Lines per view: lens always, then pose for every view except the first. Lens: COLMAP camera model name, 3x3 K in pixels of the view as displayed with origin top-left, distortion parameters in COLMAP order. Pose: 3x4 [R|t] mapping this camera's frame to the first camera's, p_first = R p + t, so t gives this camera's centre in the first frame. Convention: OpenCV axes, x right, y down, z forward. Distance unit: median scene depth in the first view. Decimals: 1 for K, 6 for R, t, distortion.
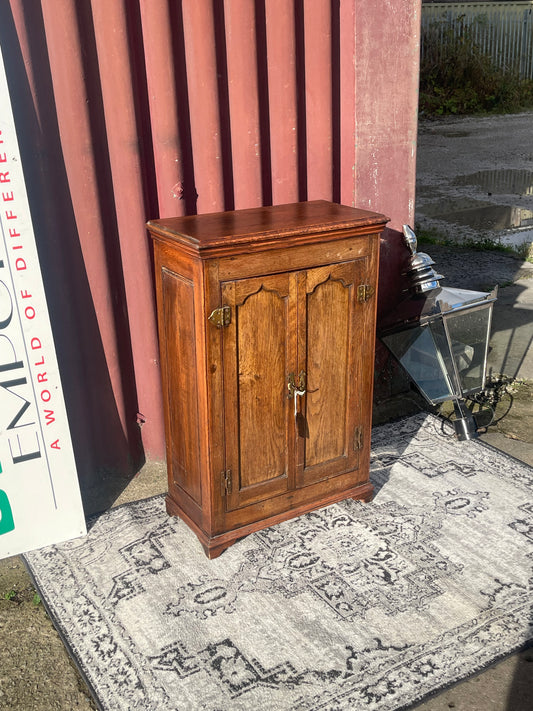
lens RADIAL K [[774.3, 0, 254.3], [0, 774.3, 384.1], [0, 0, 1]] dist [0.014131, 0.000000]
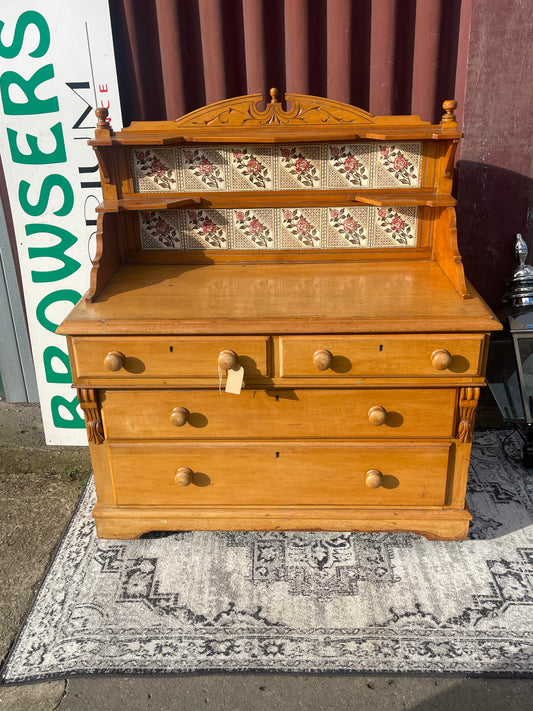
lens RADIAL K [[665.0, 0, 259.0], [0, 665.0, 371.9], [0, 0, 1]] dist [0.012492, 0.000000]
pose [[0.848733, 0.227112, -0.477570, 0.475250], [-0.202637, 0.973824, 0.102984, -0.079382], [0.488458, 0.009367, 0.872537, 0.165654]]
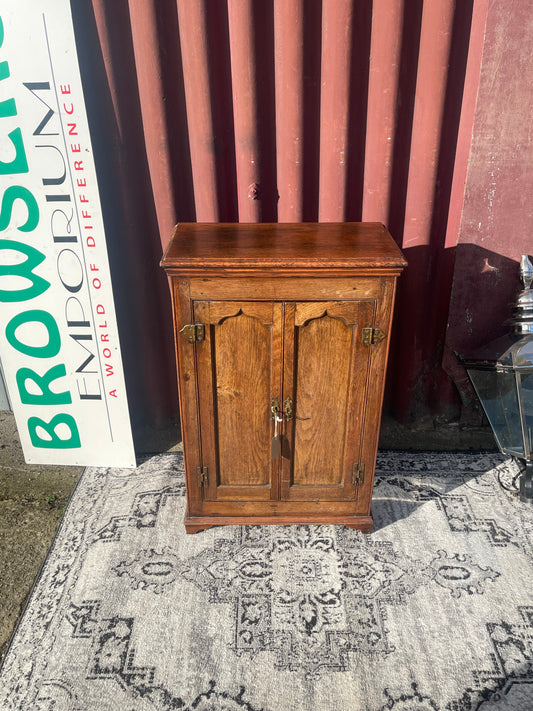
lens RADIAL K [[592.4, 0, 261.7], [0, 592.4, 369.3], [0, 0, 1]] dist [0.035652, -0.038605]
pose [[0.856129, 0.269514, -0.440914, 0.366090], [-0.209694, 0.961007, 0.180262, -0.186744], [0.472305, -0.061871, 0.879261, 0.327676]]
